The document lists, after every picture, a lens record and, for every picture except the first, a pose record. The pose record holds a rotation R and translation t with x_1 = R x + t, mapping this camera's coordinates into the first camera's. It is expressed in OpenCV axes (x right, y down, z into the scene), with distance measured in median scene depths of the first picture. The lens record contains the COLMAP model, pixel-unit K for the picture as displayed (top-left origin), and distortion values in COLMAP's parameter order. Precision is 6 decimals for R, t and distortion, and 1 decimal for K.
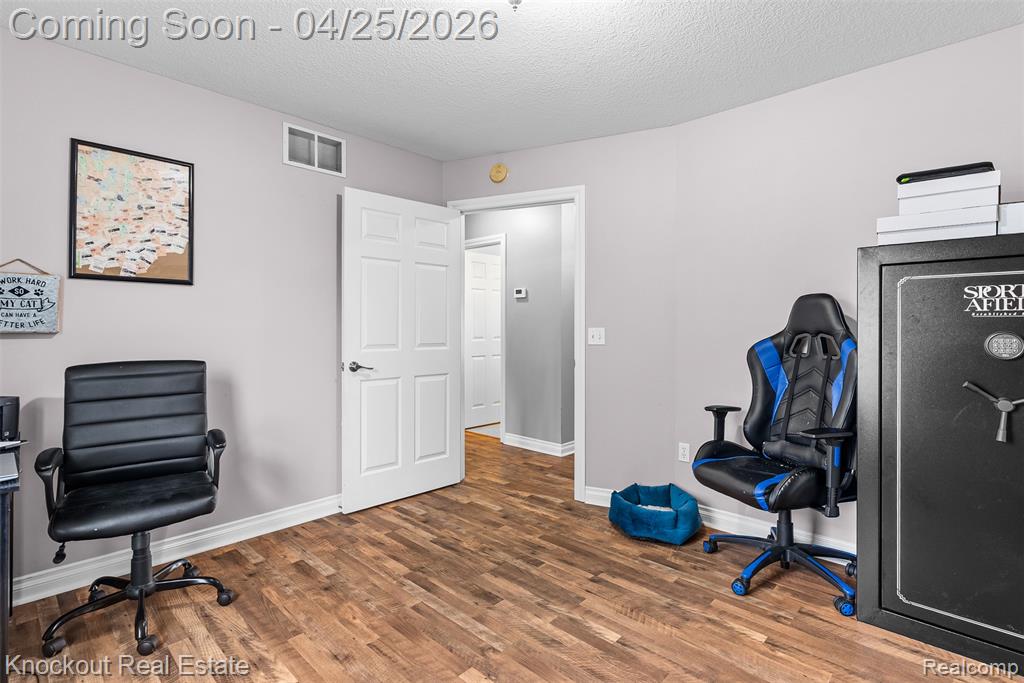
lens RADIAL K [[490.2, 0, 509.7], [0, 490.2, 332.5], [0, 0, 1]] dist [0.001495, 0.000828]
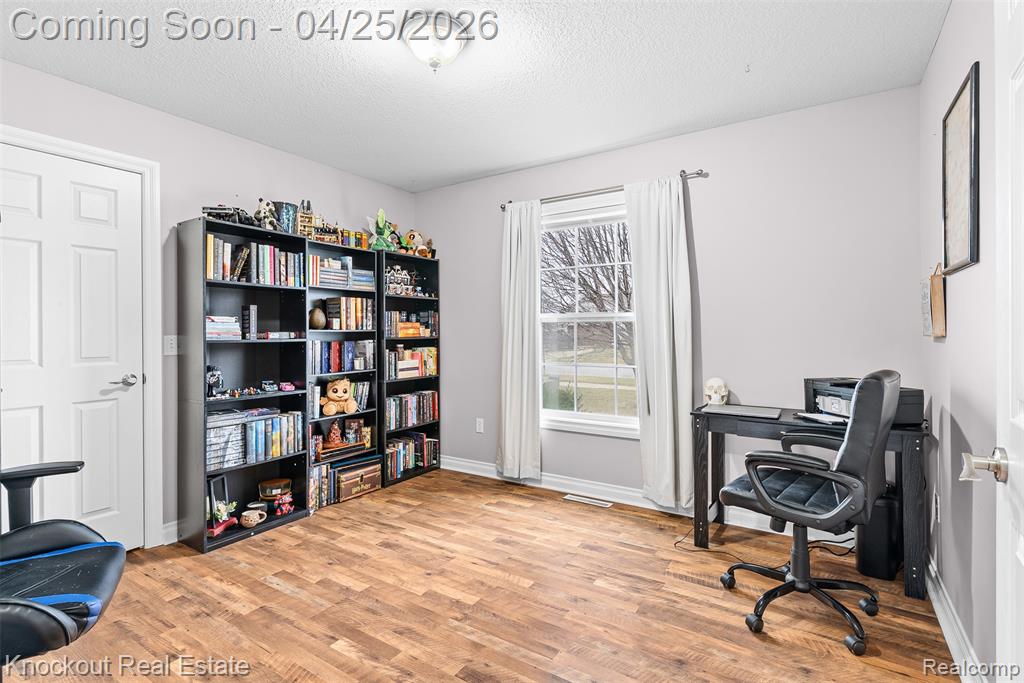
lens RADIAL K [[490.2, 0, 512.7], [0, 490.2, 332.5], [0, 0, 1]] dist [0.001495, 0.000828]
pose [[-0.982479, 0.003840, -0.186335, 0.045612], [0.001722, 0.999932, 0.011524, -0.023363], [0.186367, 0.011002, -0.982419, 1.969333]]
